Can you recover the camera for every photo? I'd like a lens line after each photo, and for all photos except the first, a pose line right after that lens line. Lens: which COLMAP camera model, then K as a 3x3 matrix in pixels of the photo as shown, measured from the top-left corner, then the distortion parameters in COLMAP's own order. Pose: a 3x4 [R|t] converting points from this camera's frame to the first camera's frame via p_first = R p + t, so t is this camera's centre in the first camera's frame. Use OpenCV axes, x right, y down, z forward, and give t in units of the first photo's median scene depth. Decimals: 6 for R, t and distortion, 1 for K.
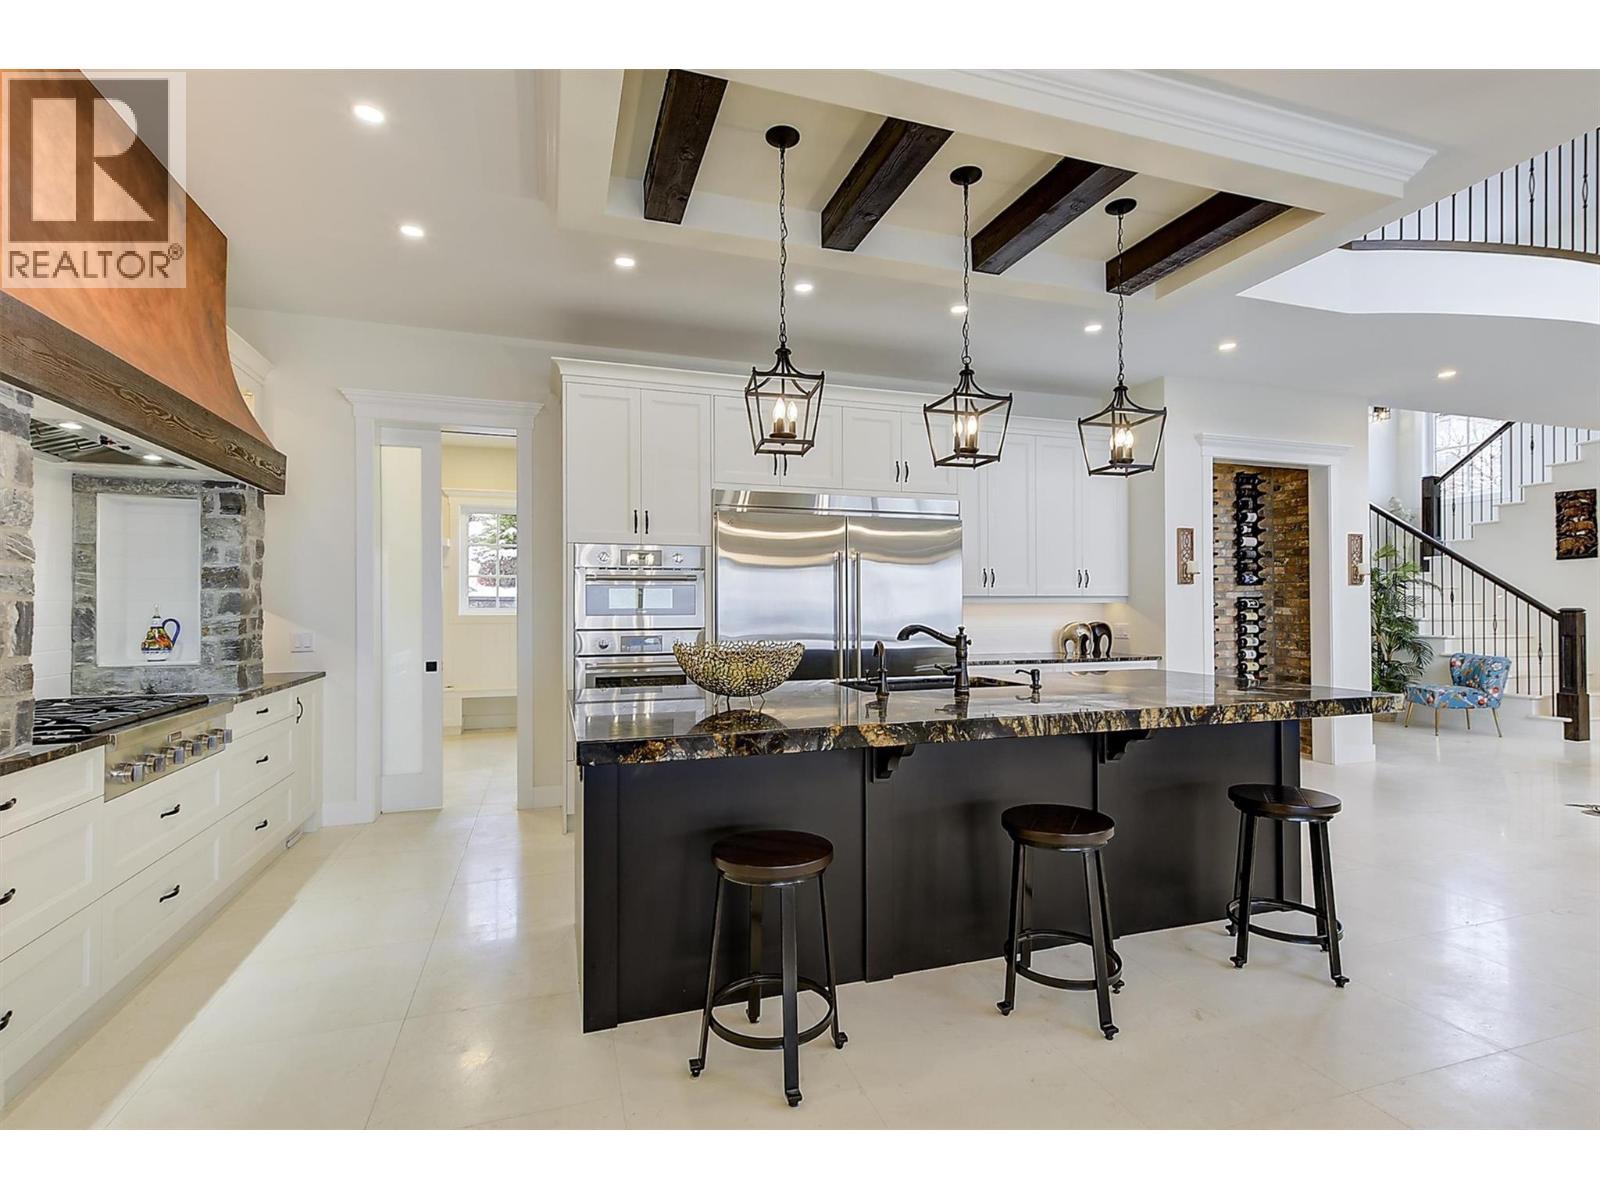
lens RADIAL K [[769.5, 0, 810.5], [0, 769.5, 601.4], [0, 0, 1]] dist [0.022672, -0.008181]
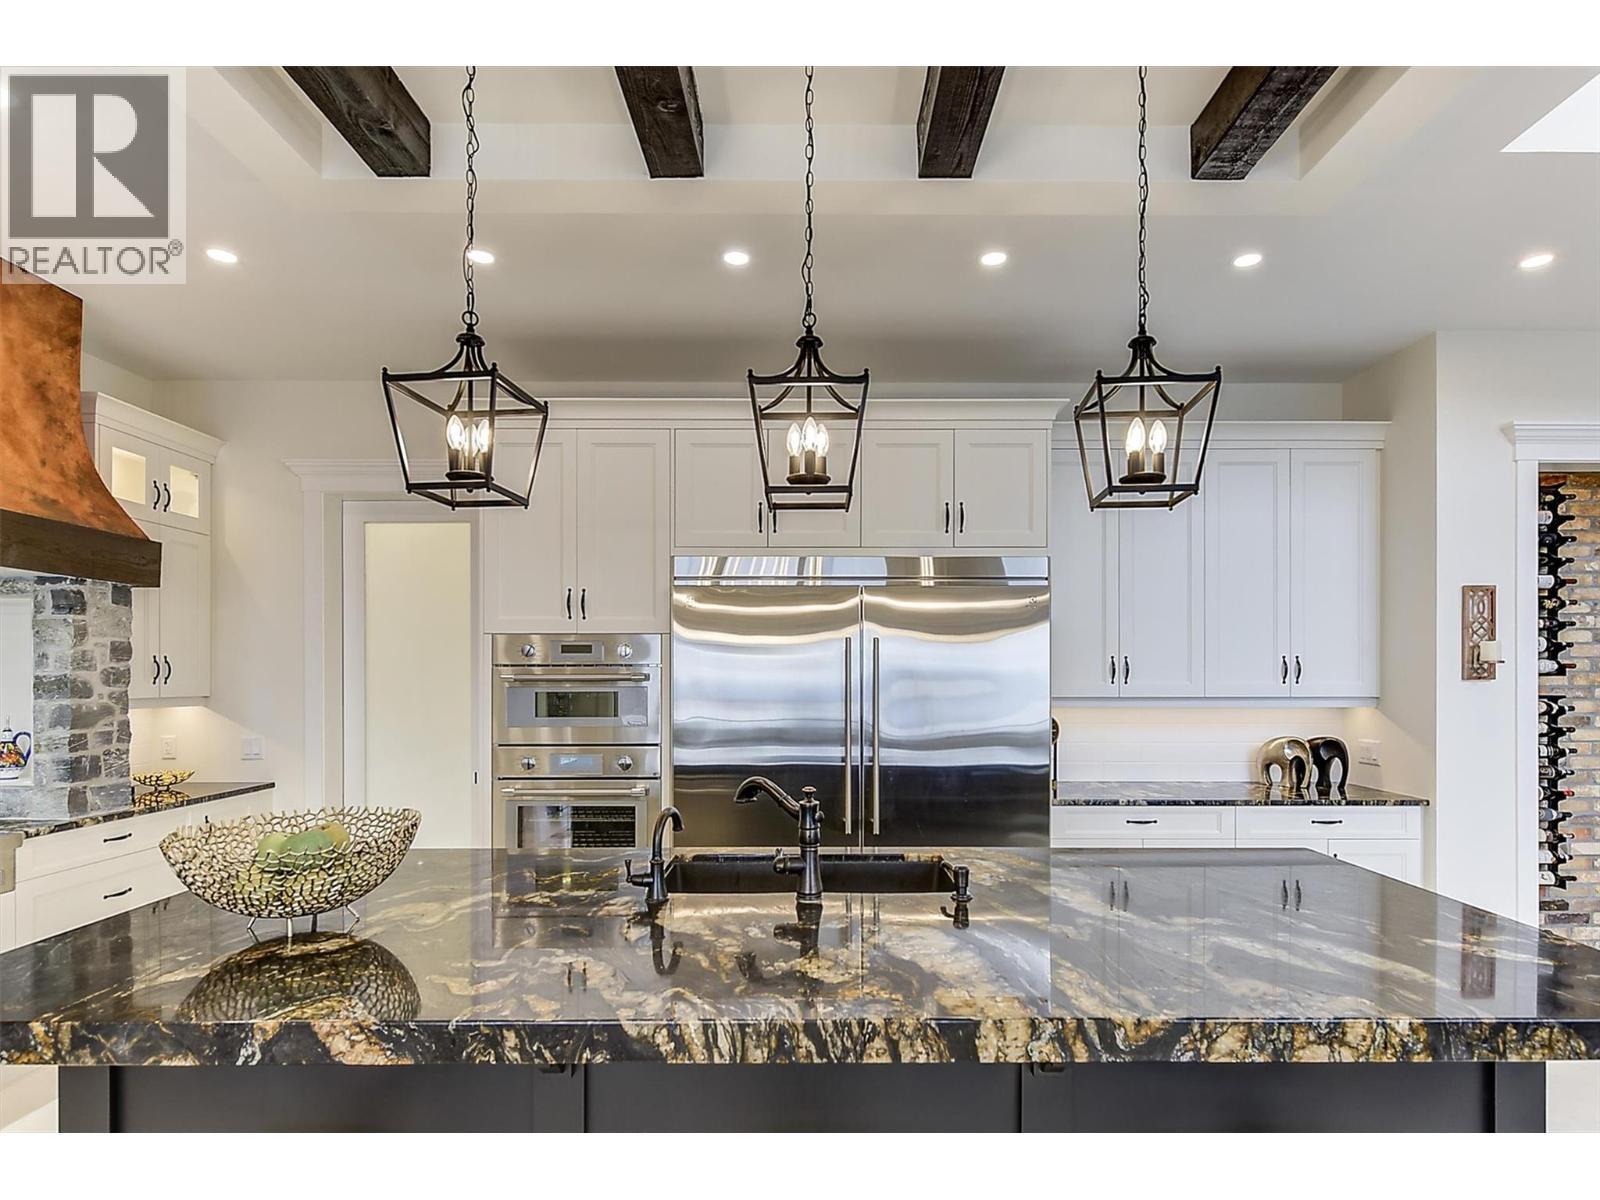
lens RADIAL K [[861.8, 0, 811.5], [0, 861.8, 678.3], [0, 0, 1]] dist [0.007450, -0.003426]
pose [[0.947329, 0.003073, -0.320249, 0.358318], [-0.000505, 0.999967, 0.008102, -0.048194], [0.320263, -0.007513, 0.947299, 0.350016]]
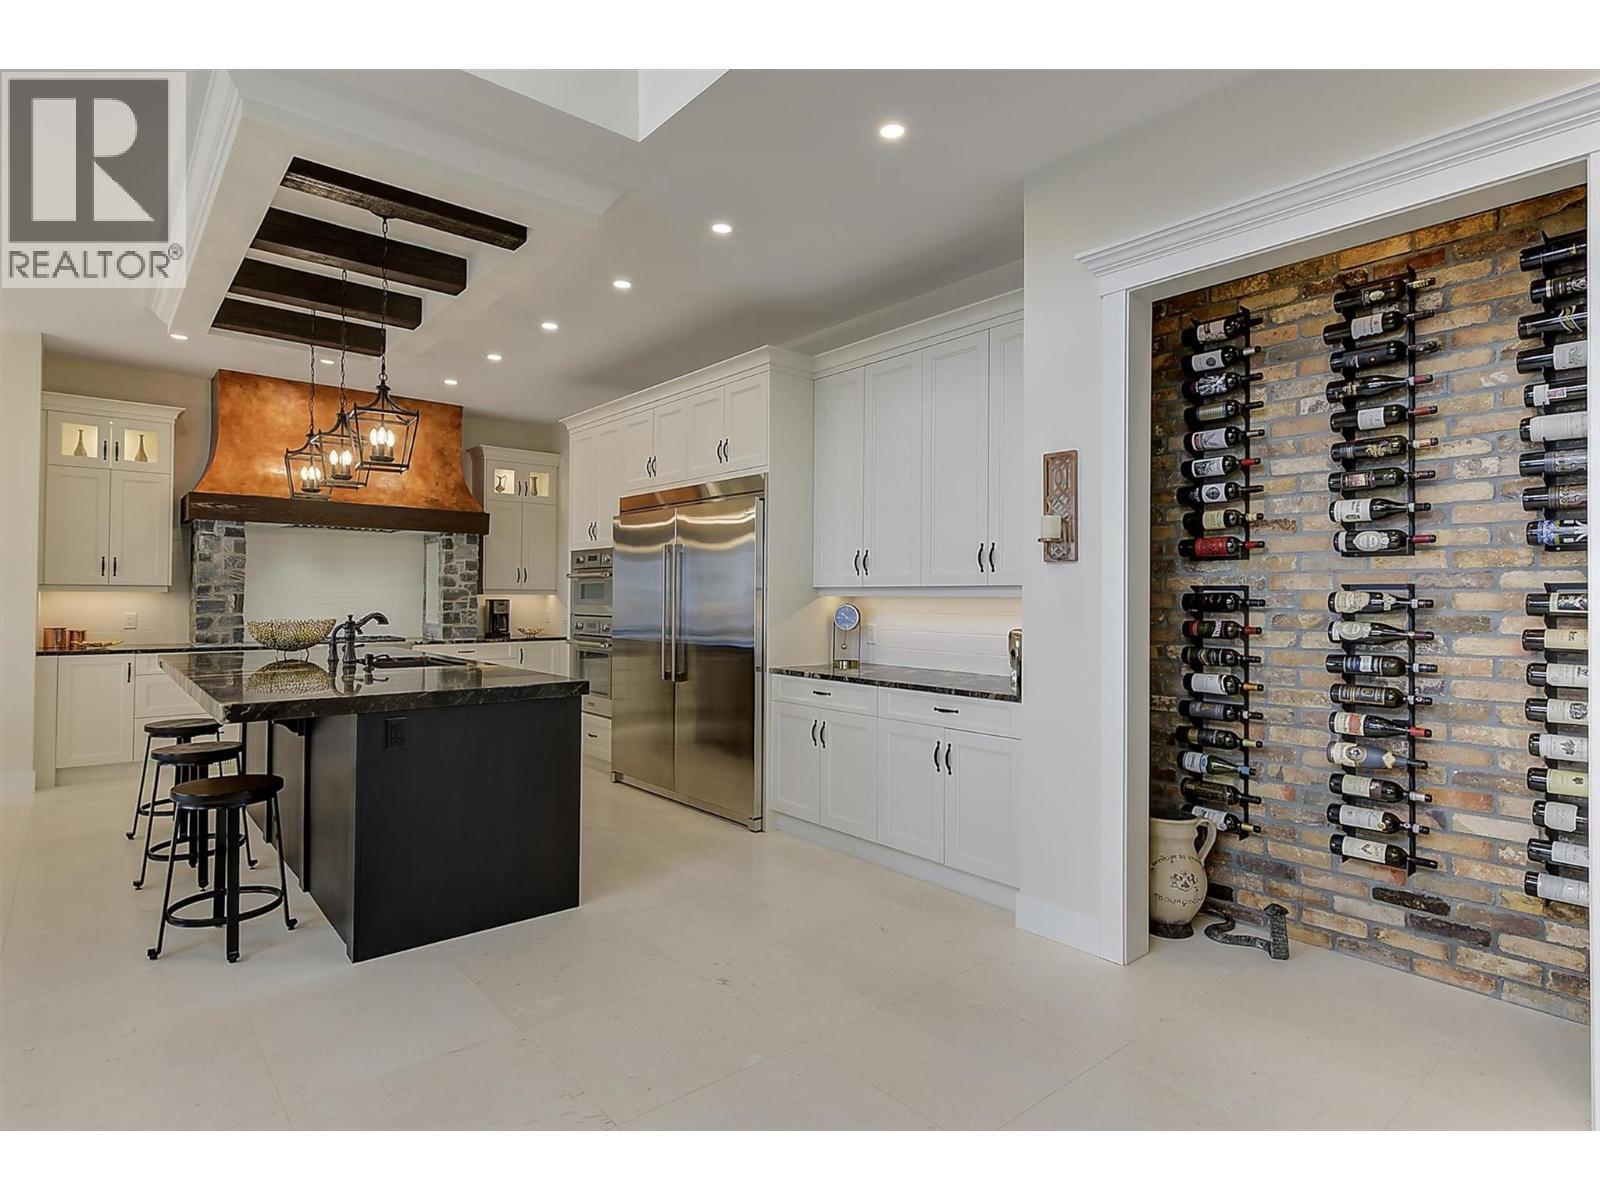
lens RADIAL K [[861.8, 0, 800.3], [0, 861.8, 584.8], [0, 0, 1]] dist [0.007450, -0.003426]
pose [[0.352081, -0.007199, -0.935942, 1.618113], [0.000680, 0.999972, -0.007435, -0.004919], [0.935969, 0.001981, 0.352076, 1.074497]]
